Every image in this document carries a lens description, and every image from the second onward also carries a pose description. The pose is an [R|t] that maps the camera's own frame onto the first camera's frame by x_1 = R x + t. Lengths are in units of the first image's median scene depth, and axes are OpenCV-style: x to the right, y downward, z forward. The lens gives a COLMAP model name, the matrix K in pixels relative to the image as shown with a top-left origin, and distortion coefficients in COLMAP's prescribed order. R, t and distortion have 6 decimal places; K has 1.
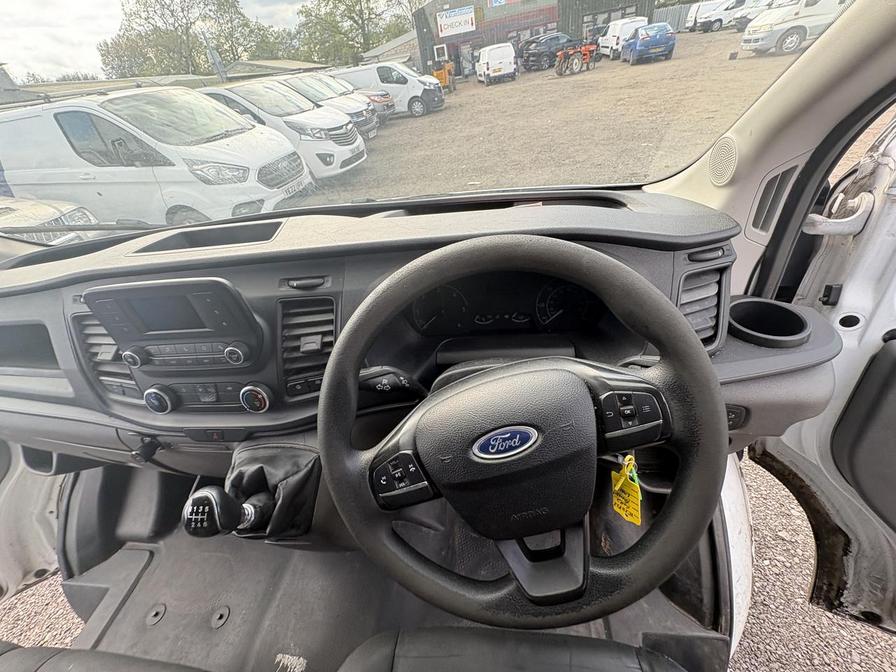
lens RADIAL K [[355.8, 0, 452.3], [0, 355.8, 337.5], [0, 0, 1]] dist [-0.000091, 0.000123]
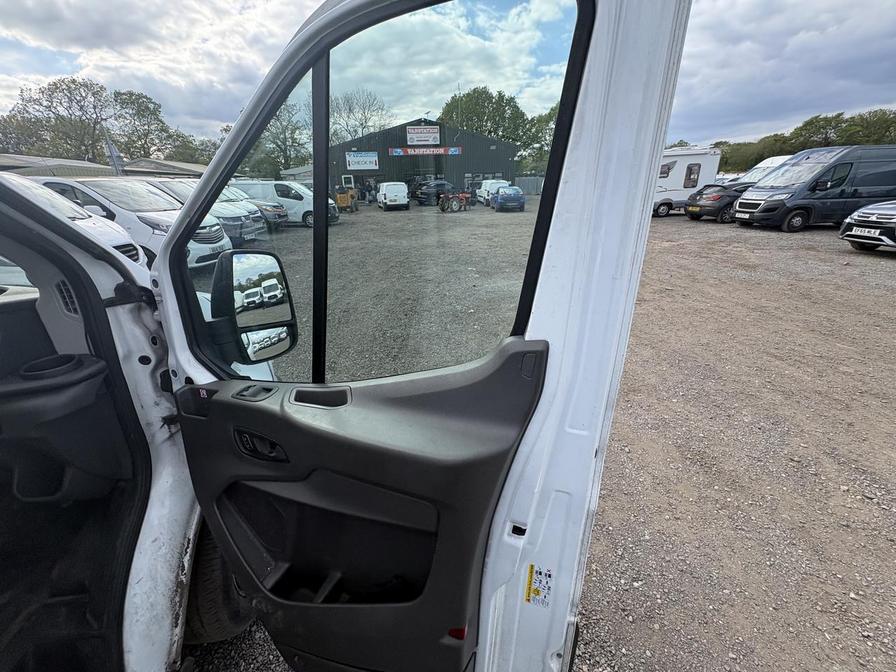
lens RADIAL K [[355.8, 0, 452.9], [0, 355.8, 337.0], [0, 0, 1]] dist [-0.000091, 0.000123]
pose [[0.972033, 0.047541, 0.229980, 1.075845], [0.017102, 0.962365, -0.271222, 0.123334], [-0.234219, 0.267570, 0.934638, -0.447389]]
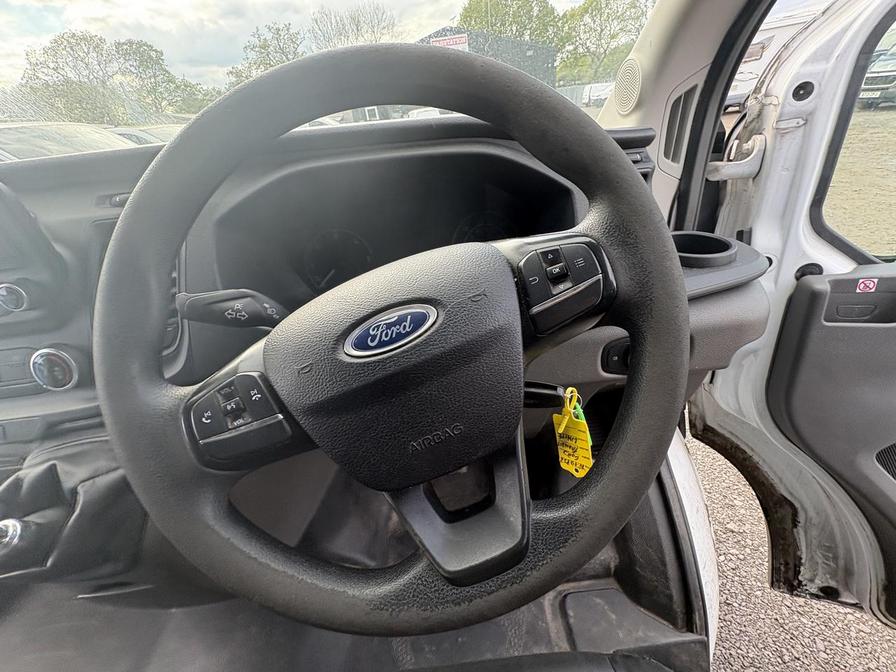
lens RADIAL K [[355.8, 0, 451.7], [0, 355.8, 336.3], [0, 0, 1]] dist [-0.000091, 0.000123]
pose [[0.986543, -0.053526, 0.154490, 0.045698], [0.072535, 0.990102, -0.120156, 0.114106], [-0.146529, 0.129745, 0.980661, 0.092617]]
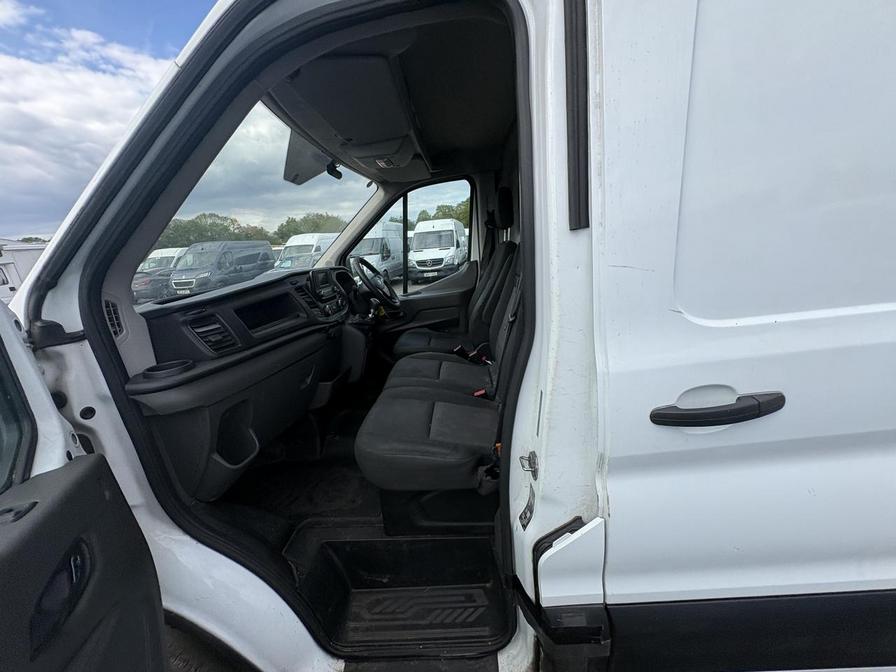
lens RADIAL K [[355.8, 0, 449.8], [0, 355.8, 336.5], [0, 0, 1]] dist [-0.000091, 0.000123]
pose [[-0.062470, -0.093709, 0.993638, -1.648369], [0.683438, 0.721518, 0.111013, 0.302147], [-0.727331, 0.686025, 0.018971, 0.163777]]
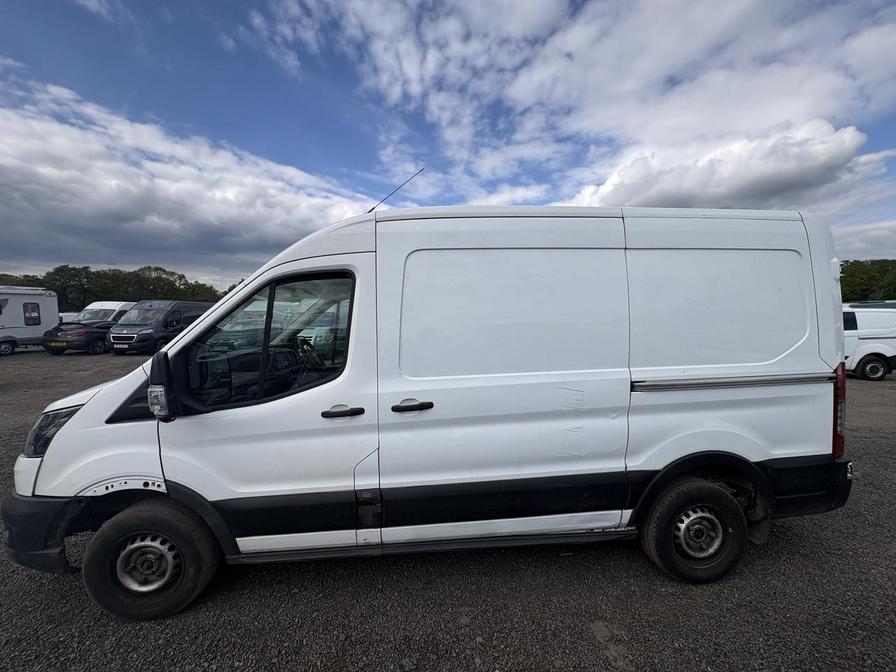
lens RADIAL K [[355.8, 0, 448.2], [0, 355.8, 335.0], [0, 0, 1]] dist [-0.000091, 0.000123]
pose [[-0.196389, 0.106856, 0.974686, -2.818037], [0.624297, 0.780149, 0.040261, 0.492462], [-0.756099, 0.616400, -0.219923, -0.012130]]
